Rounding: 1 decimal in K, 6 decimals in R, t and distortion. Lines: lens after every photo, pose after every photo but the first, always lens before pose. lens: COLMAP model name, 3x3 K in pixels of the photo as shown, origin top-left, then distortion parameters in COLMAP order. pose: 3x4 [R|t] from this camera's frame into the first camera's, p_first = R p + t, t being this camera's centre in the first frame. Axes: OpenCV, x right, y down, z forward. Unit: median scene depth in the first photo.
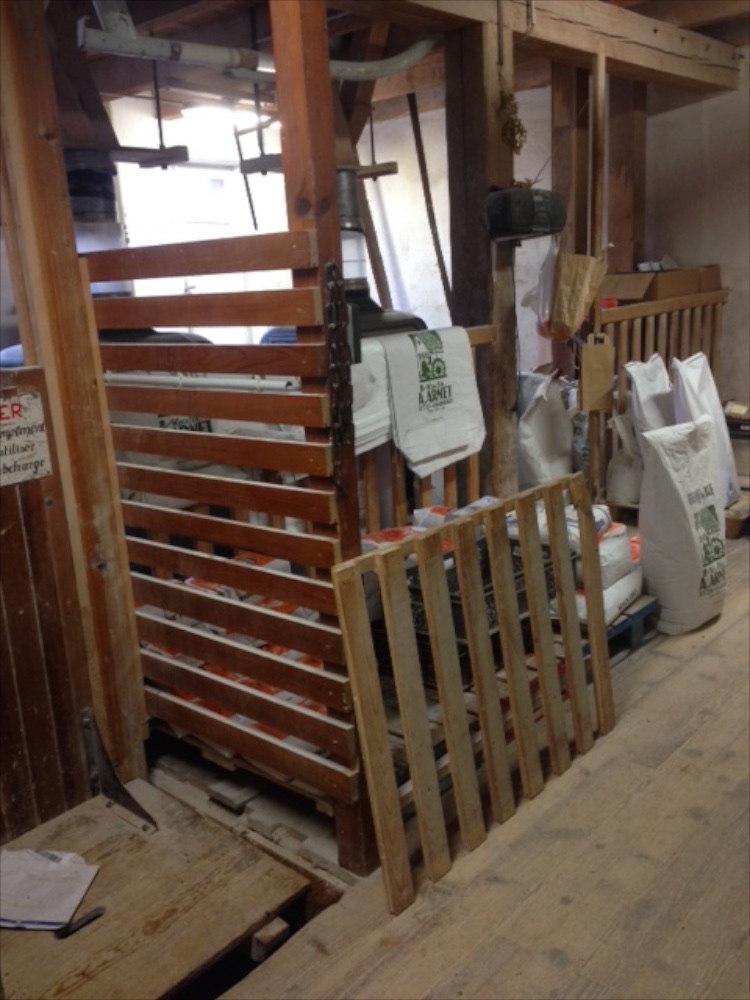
lens RADIAL K [[907.6, 0, 373.5], [0, 907.6, 503.4], [0, 0, 1]] dist [0.133389, -0.204062]
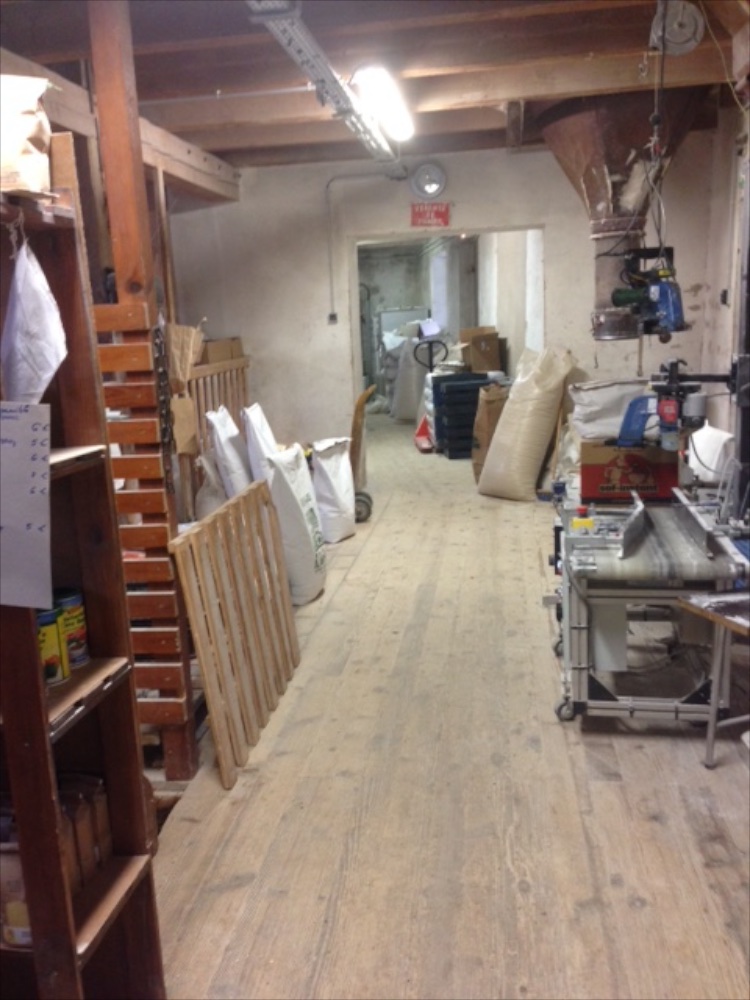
lens RADIAL K [[907.6, 0, 382.2], [0, 907.6, 499.0], [0, 0, 1]] dist [0.133389, -0.204062]
pose [[0.825206, -0.085458, 0.558329, -0.311338], [0.128816, 0.990912, -0.038719, 0.056216], [-0.549946, 0.103873, 0.828716, -0.190862]]
